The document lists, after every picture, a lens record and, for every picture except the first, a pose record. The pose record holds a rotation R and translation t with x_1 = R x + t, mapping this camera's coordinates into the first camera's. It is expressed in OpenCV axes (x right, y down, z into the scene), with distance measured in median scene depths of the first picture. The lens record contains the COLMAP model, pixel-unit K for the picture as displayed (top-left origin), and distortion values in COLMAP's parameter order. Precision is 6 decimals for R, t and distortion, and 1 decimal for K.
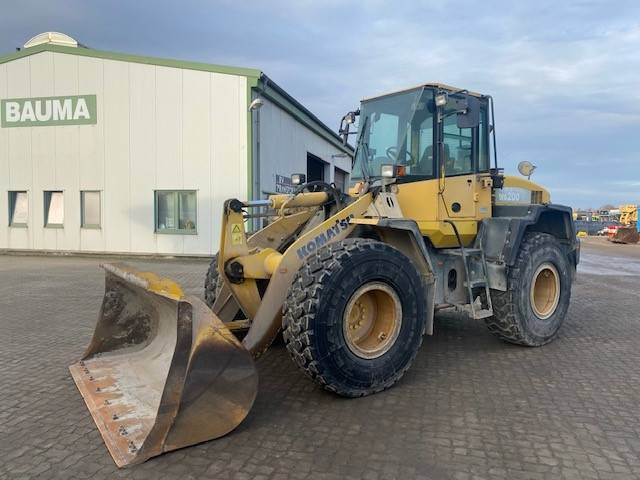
lens RADIAL K [[531.4, 0, 319.5], [0, 531.4, 224.1], [0, 0, 1]] dist [0.055574, -0.086890]
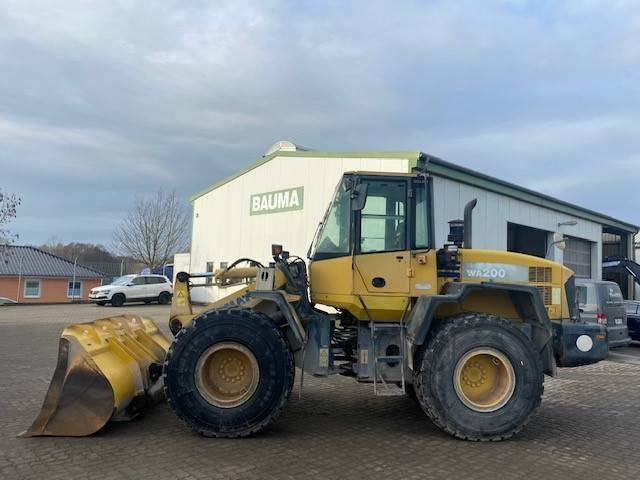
lens RADIAL K [[531.4, 0, 319.5], [0, 531.4, 224.1], [0, 0, 1]] dist [0.055574, -0.086890]
pose [[0.808248, -0.039261, -0.587531, 0.784800], [-0.038518, 0.992113, -0.119285, -0.017228], [0.587581, 0.119042, 0.800361, 0.087967]]
